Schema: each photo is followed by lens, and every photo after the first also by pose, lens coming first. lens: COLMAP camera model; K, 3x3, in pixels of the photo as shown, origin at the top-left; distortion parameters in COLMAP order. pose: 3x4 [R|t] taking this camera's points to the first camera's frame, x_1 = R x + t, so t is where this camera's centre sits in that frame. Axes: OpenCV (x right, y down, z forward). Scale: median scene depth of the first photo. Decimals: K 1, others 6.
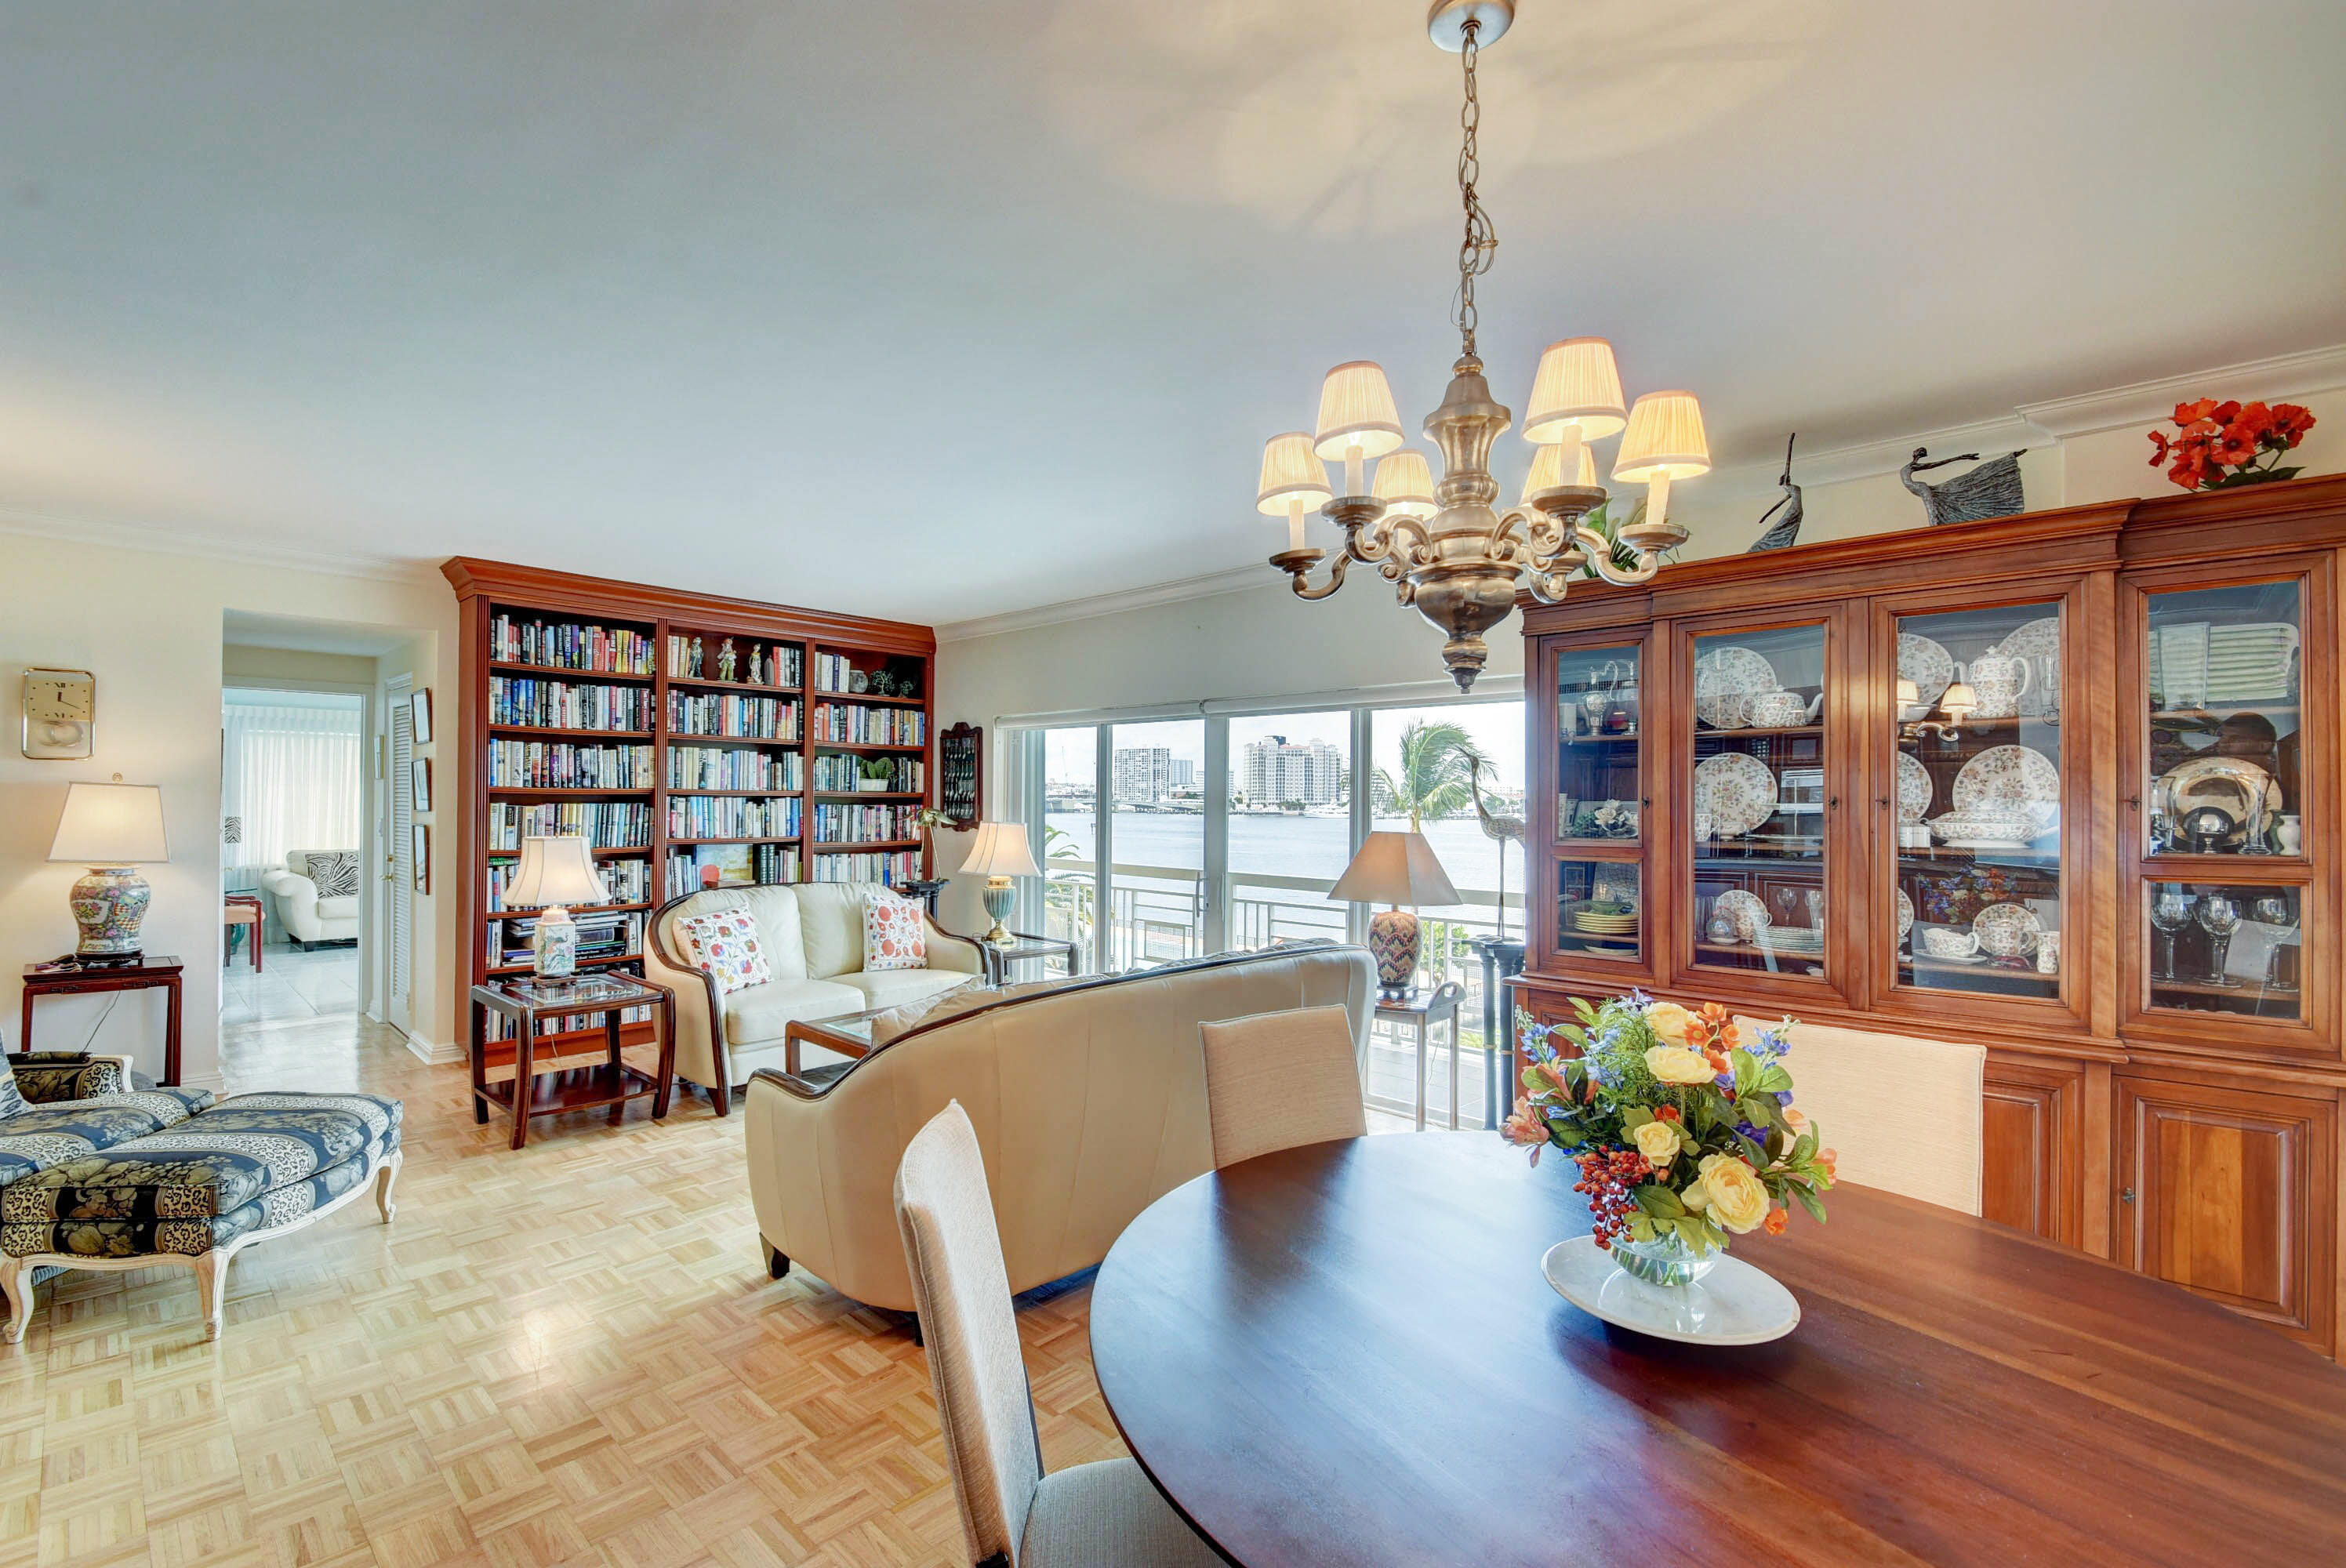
lens RADIAL K [[1037.5, 0, 1131.3], [0, 1037.5, 796.0], [0, 0, 1]] dist [-0.003904, -0.001144]
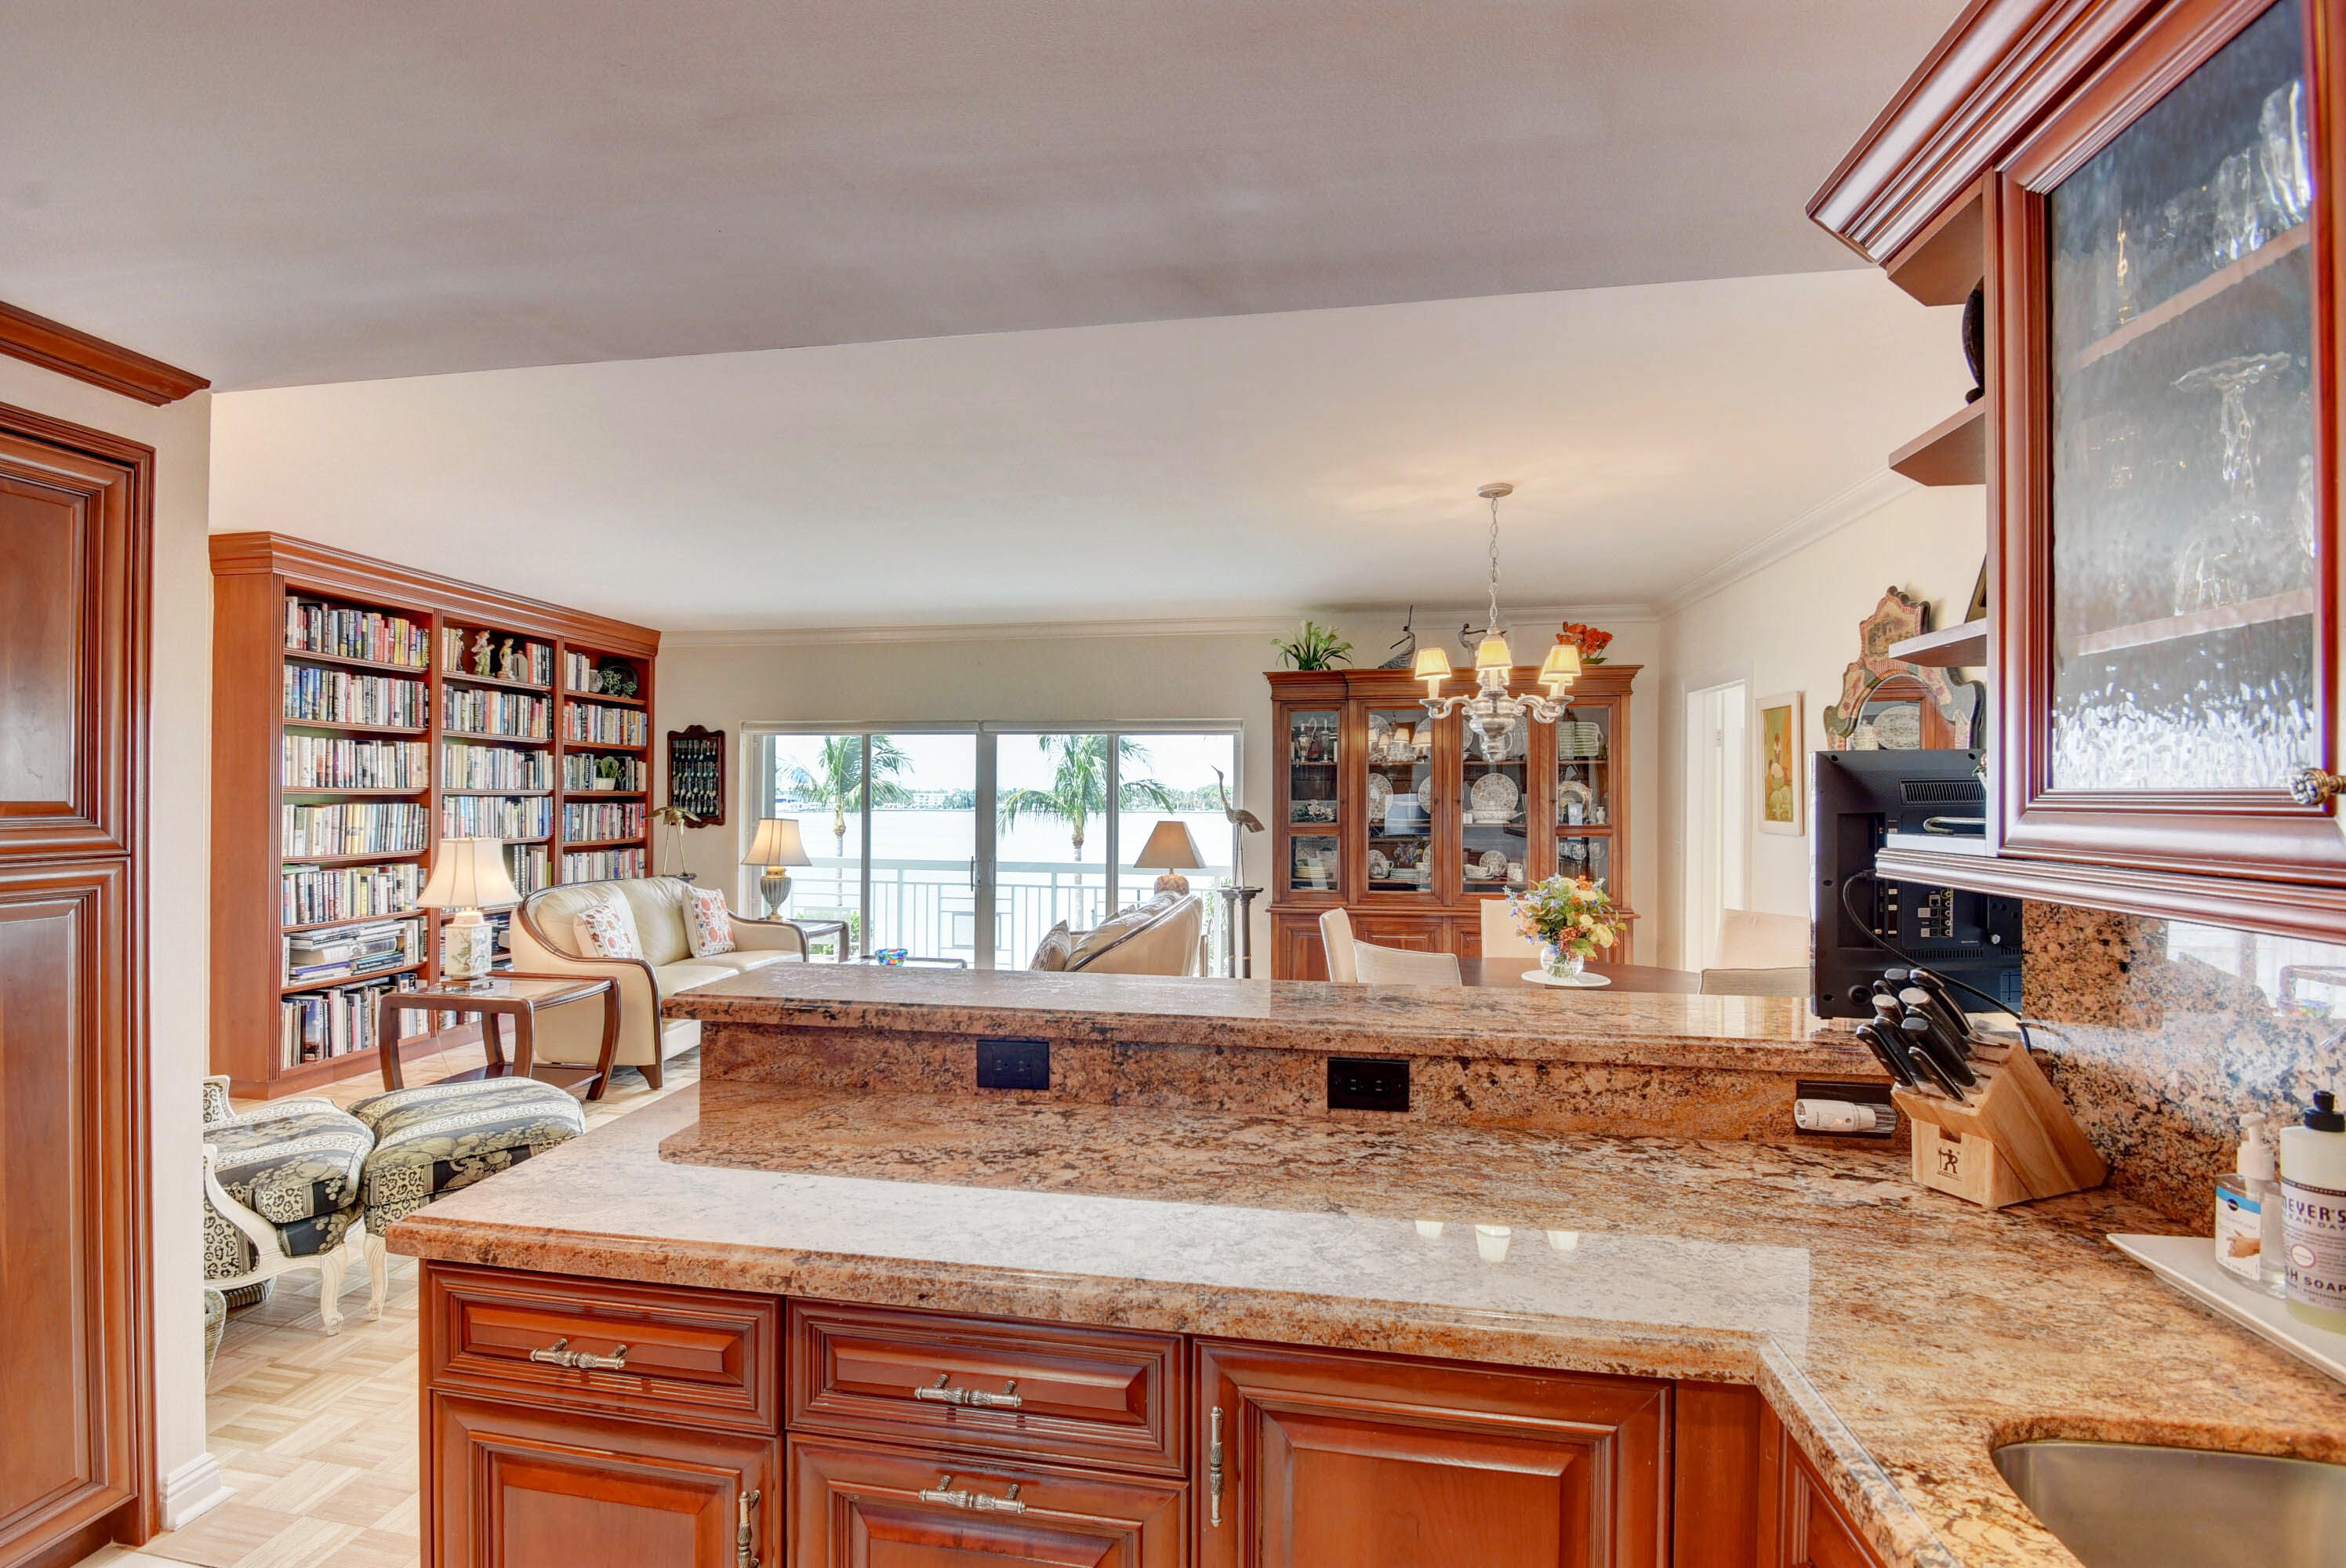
lens RADIAL K [[1037.5, 0, 1131.3], [0, 1037.5, 796.0], [0, 0, 1]] dist [-0.003904, -0.001144]
pose [[0.821538, -0.001516, 0.570152, -0.440011], [-0.002835, 0.999973, 0.006745, -0.007471], [-0.570146, -0.007158, 0.821512, -0.133270]]
